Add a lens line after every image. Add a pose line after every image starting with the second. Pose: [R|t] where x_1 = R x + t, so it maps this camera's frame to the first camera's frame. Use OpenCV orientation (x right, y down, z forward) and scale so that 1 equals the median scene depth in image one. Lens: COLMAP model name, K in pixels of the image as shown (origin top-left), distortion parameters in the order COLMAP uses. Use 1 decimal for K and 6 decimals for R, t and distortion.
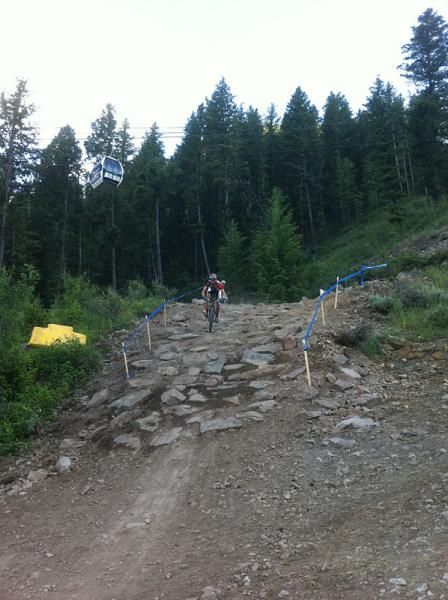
lens RADIAL K [[572.1, 0, 227.4], [0, 572.1, 302.7], [0, 0, 1]] dist [0.063428, -0.289667]
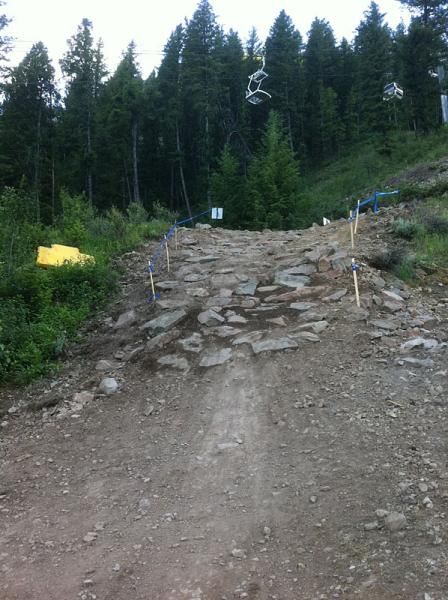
lens RADIAL K [[572.1, 0, 227.4], [0, 572.1, 302.7], [0, 0, 1]] dist [0.063428, -0.289667]
pose [[0.998080, 0.011639, 0.060841, -0.099696], [-0.018258, 0.993832, 0.109381, 0.029033], [-0.059193, -0.110281, 0.992136, 0.056803]]
